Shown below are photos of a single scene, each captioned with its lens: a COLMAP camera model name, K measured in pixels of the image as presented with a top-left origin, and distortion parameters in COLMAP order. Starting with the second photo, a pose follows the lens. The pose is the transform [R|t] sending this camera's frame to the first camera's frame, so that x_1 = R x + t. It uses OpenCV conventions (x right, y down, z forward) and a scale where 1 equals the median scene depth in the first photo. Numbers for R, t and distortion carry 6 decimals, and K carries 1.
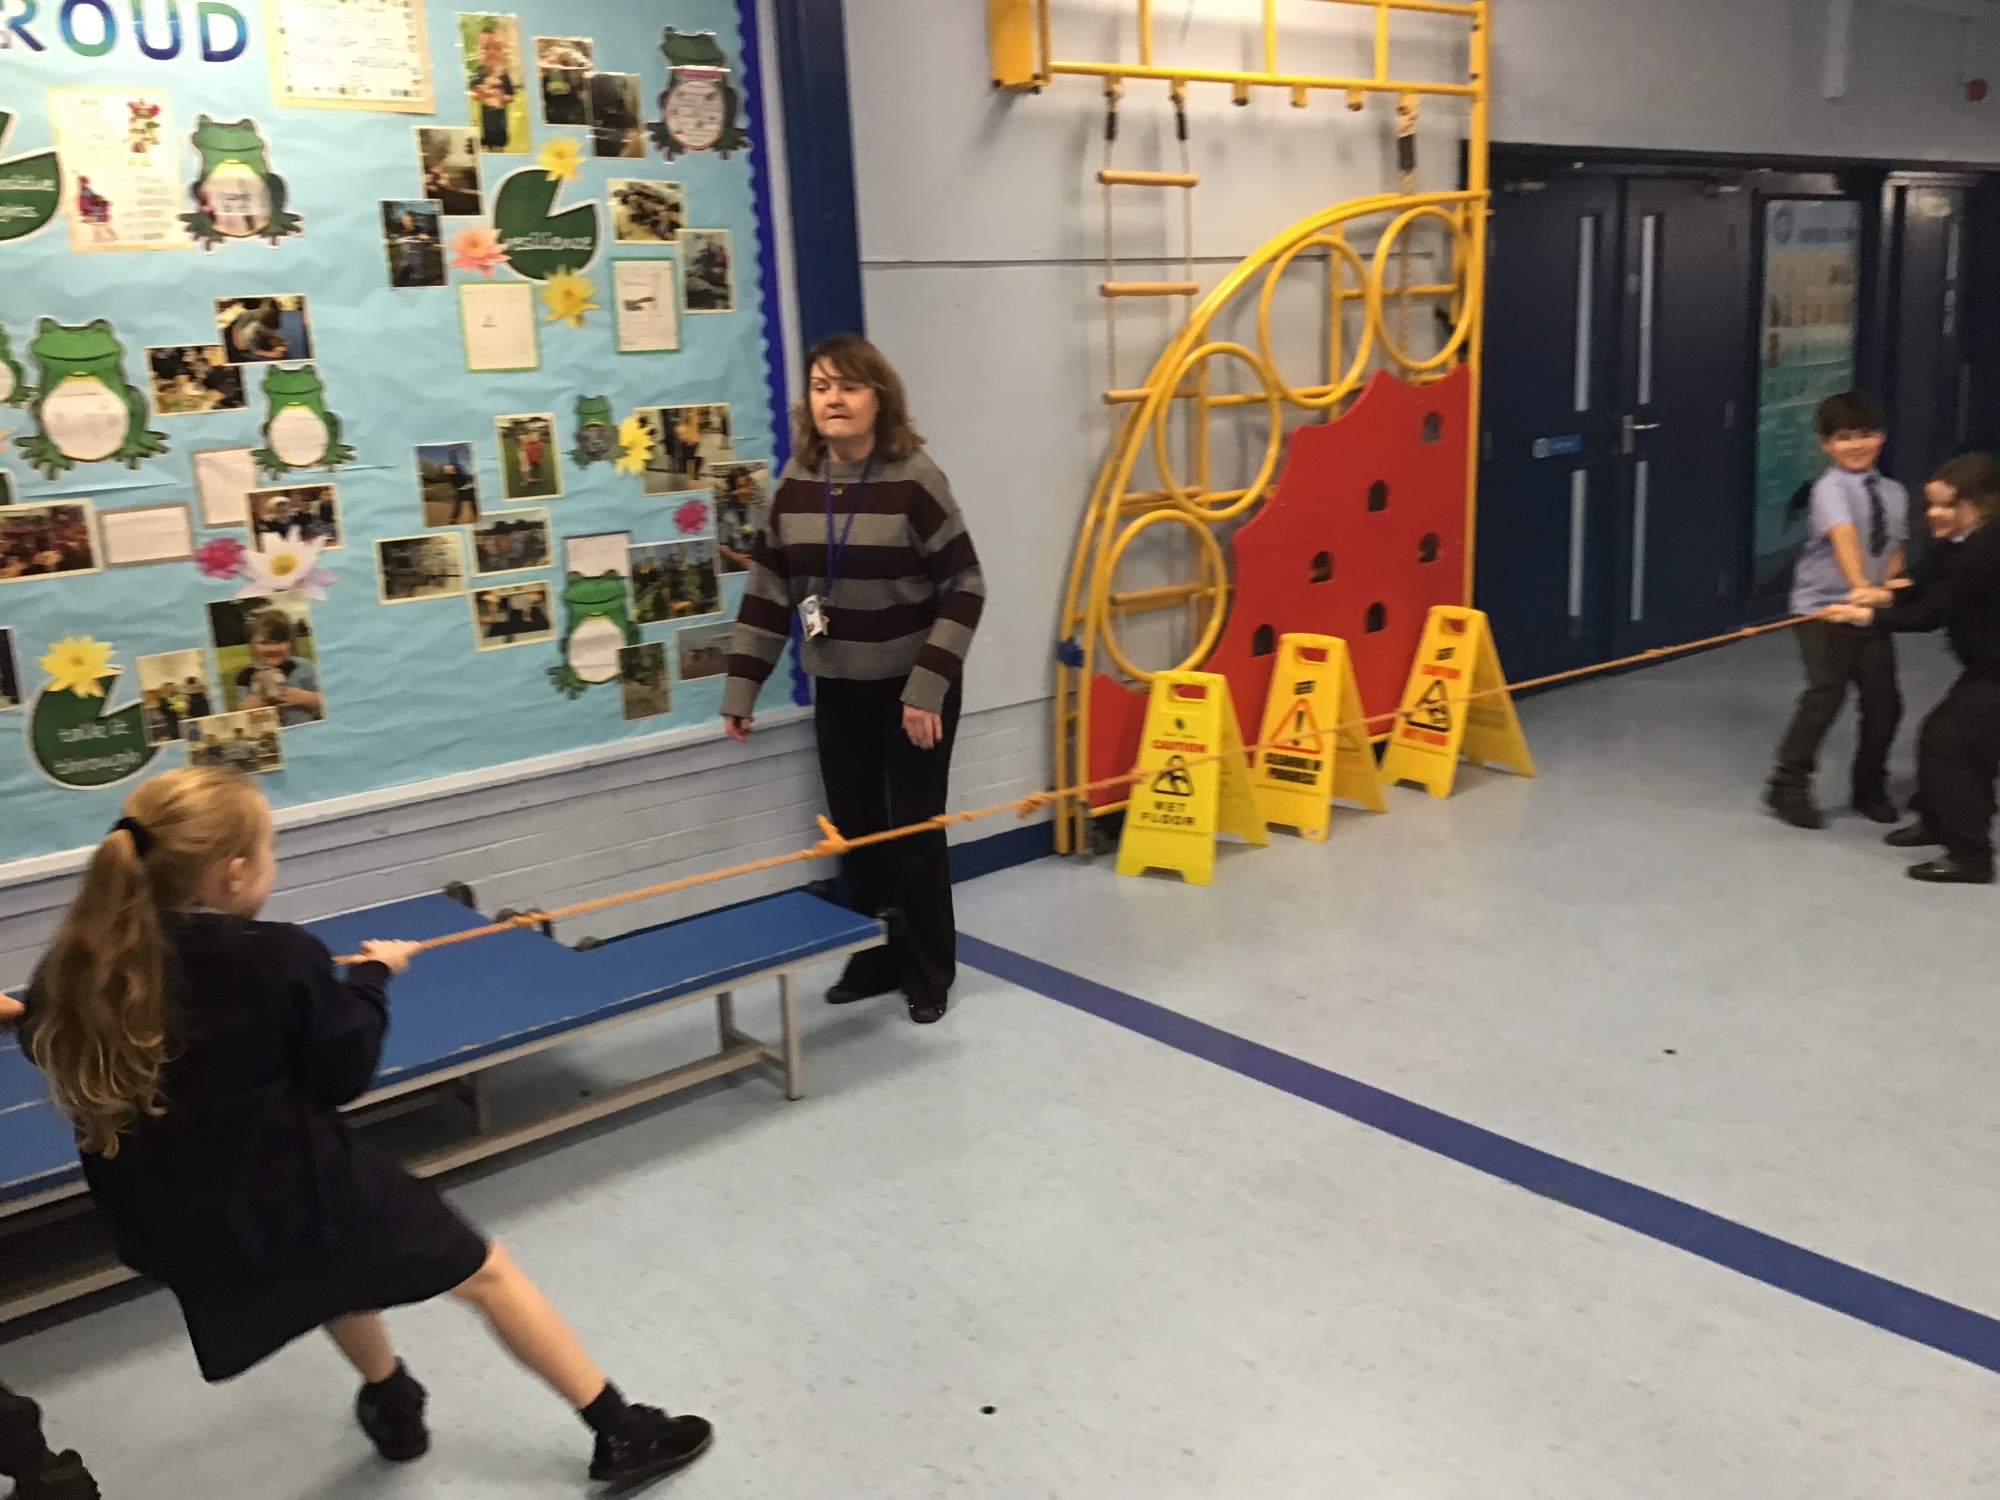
lens RADIAL K [[1831.2, 0, 1031.3], [0, 1831.2, 771.6], [0, 0, 1]] dist [0.108349, -0.200472]
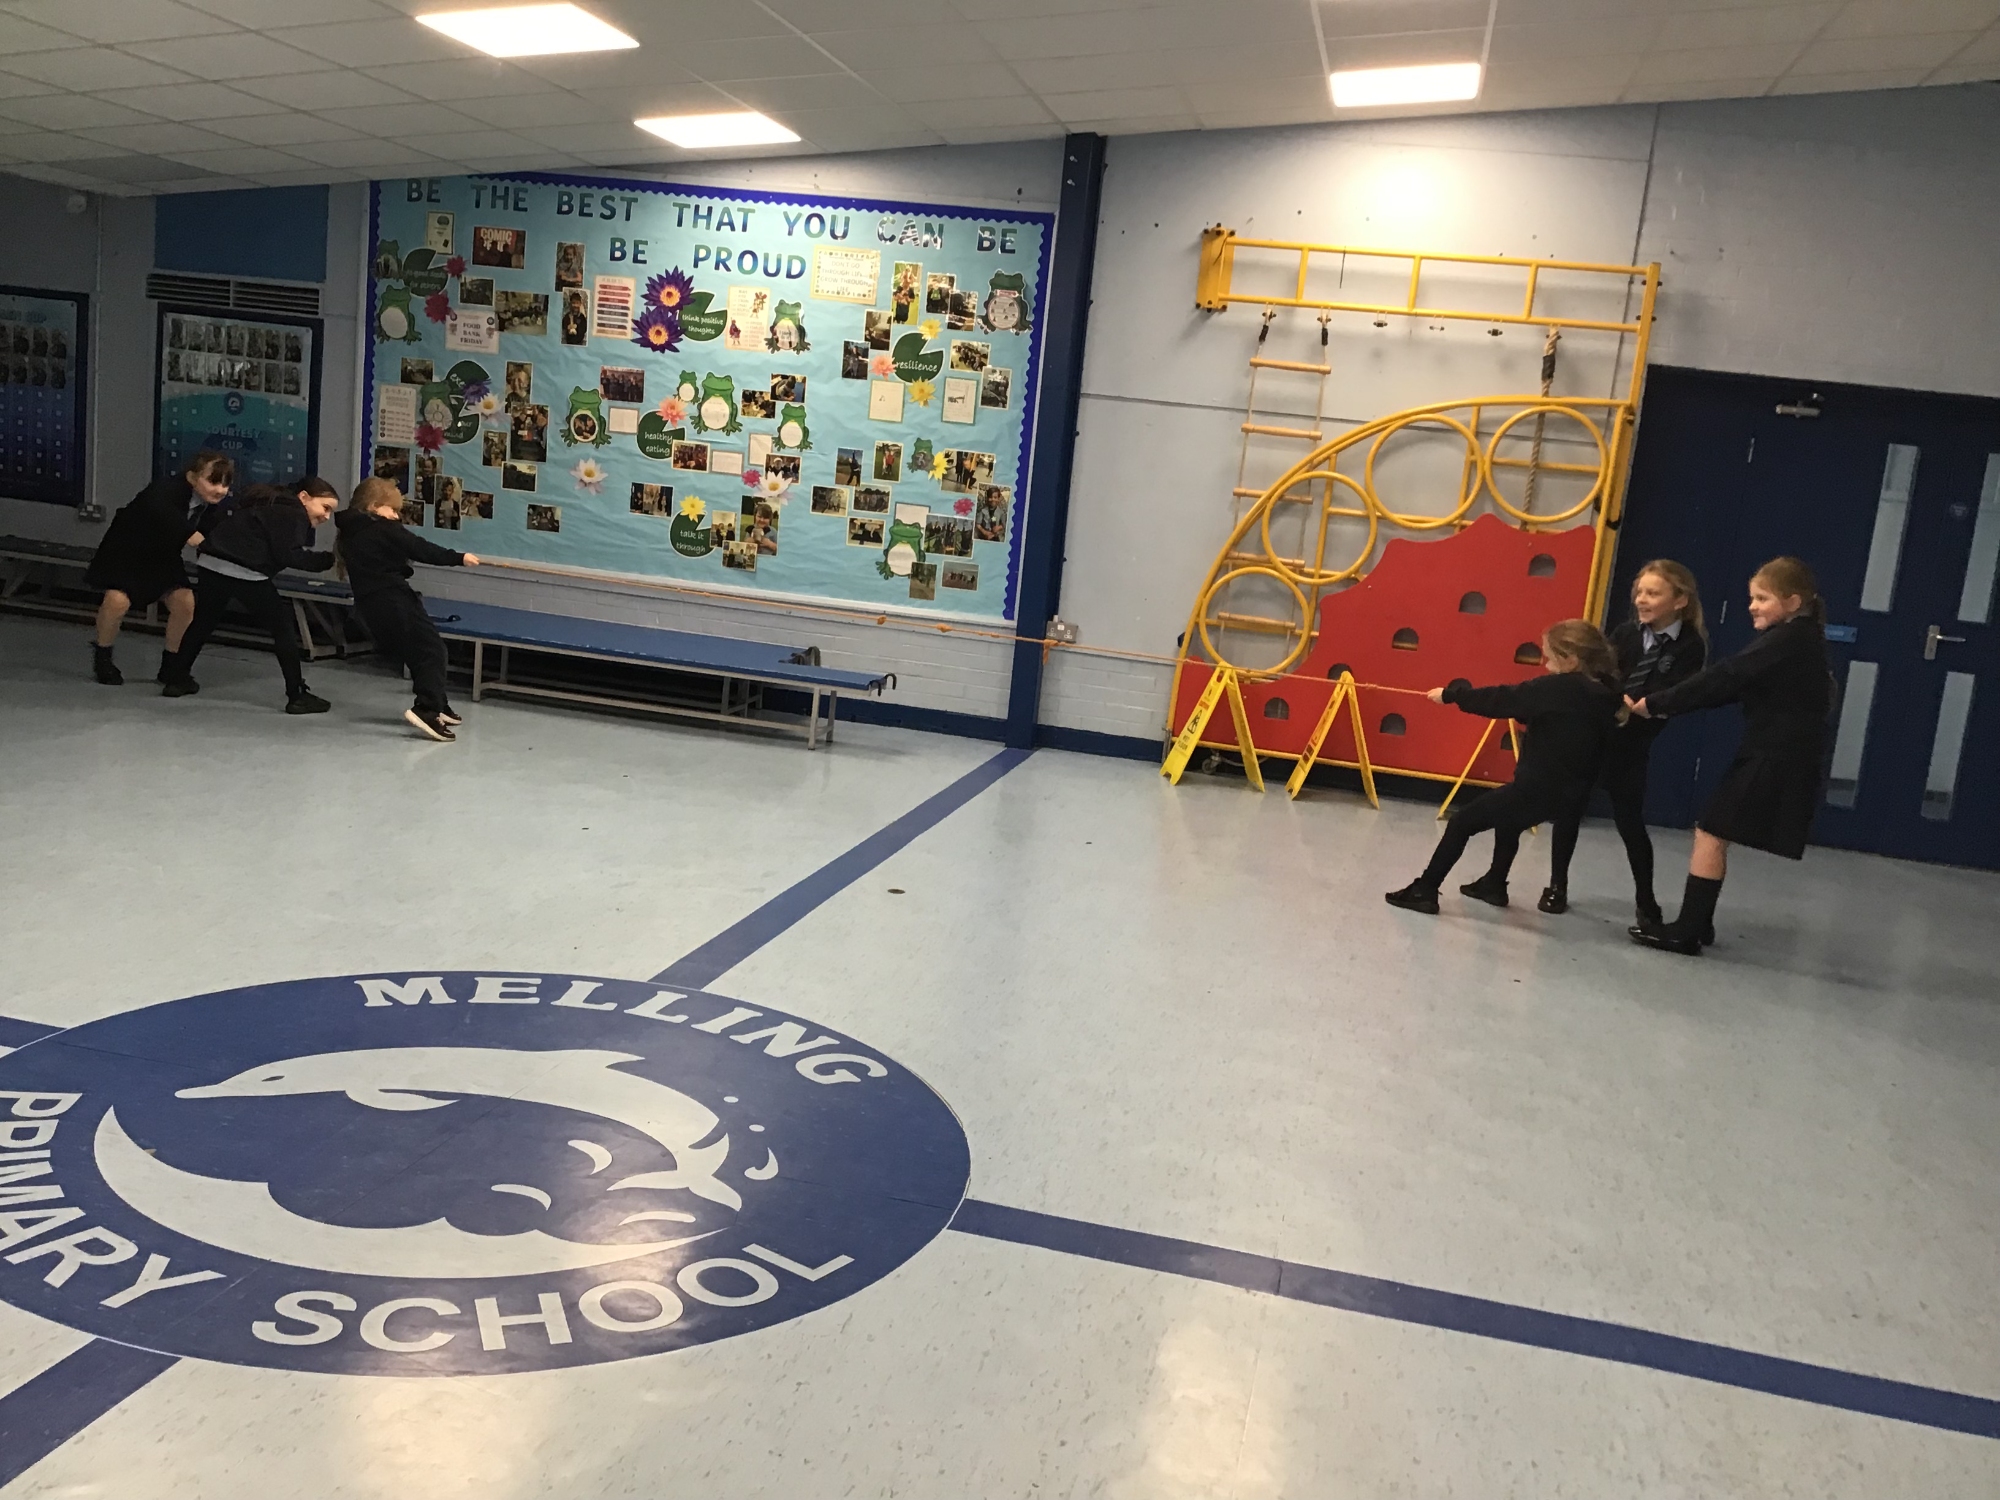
lens RADIAL K [[1792.7, 0, 1011.4], [0, 1792.7, 737.3], [0, 0, 1]] dist [0.163483, -0.329820]
pose [[0.597309, 0.232819, -0.767475, 1.483723], [-0.314320, 0.948340, 0.043057, -0.002638], [0.737852, 0.215514, 0.639632, -0.159181]]
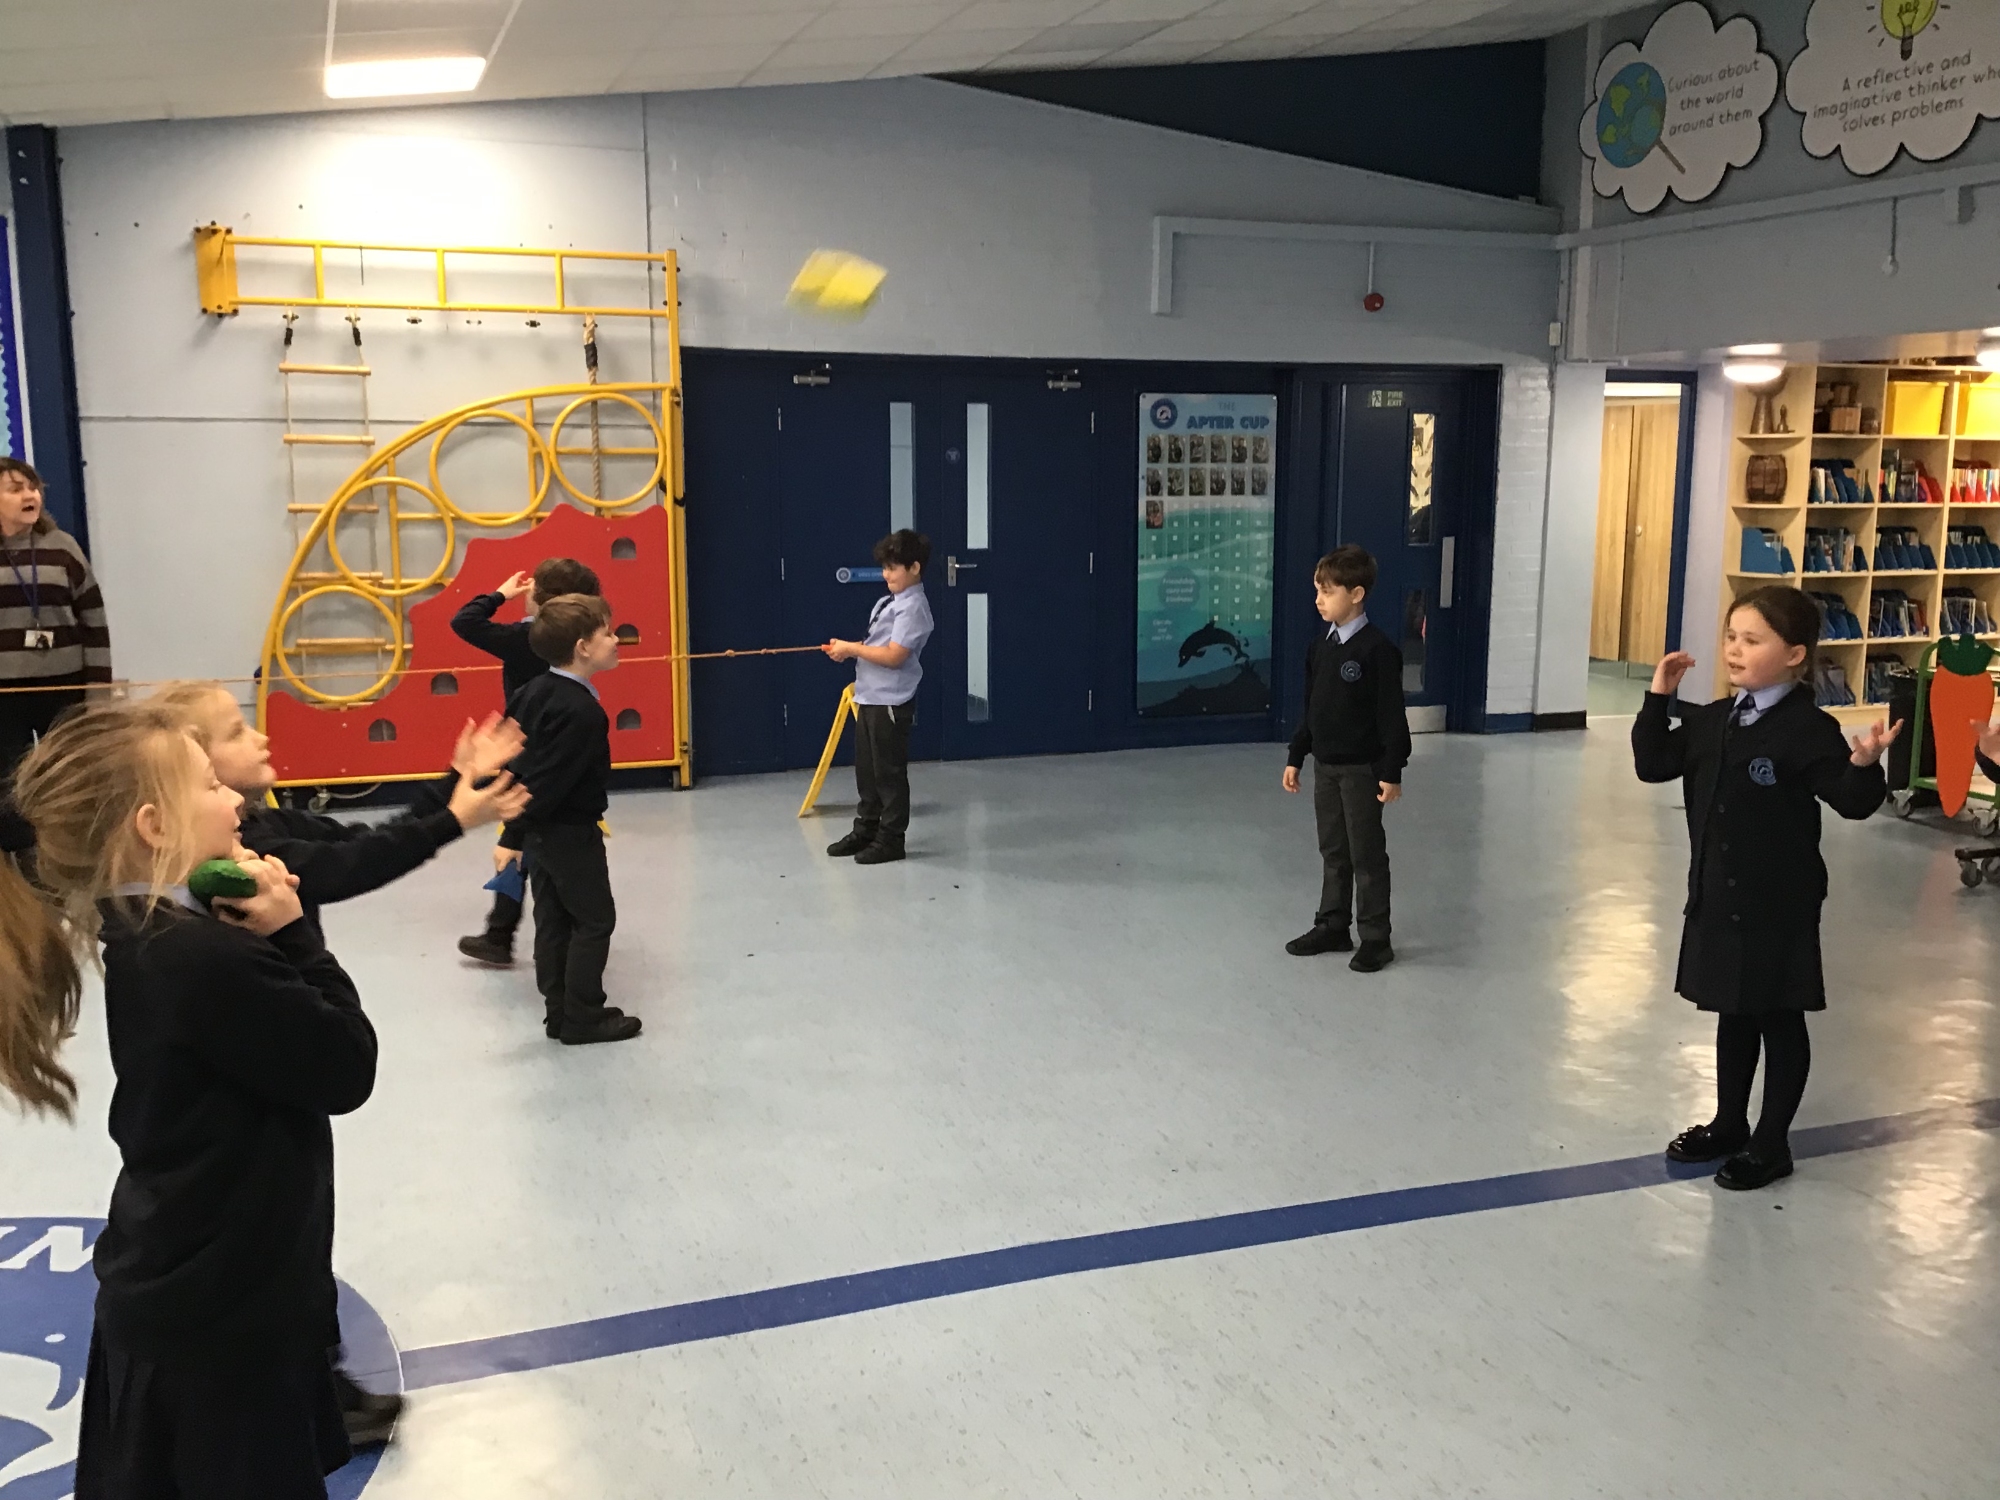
lens RADIAL K [[1796.0, 0, 997.3], [0, 1796.0, 746.7], [0, 0, 1]] dist [0.112989, -0.223892]
pose [[0.939928, 0.098592, -0.326827, 1.349287], [-0.121886, 0.991206, -0.051522, -0.003576], [0.318873, 0.088262, 0.943679, -0.258884]]
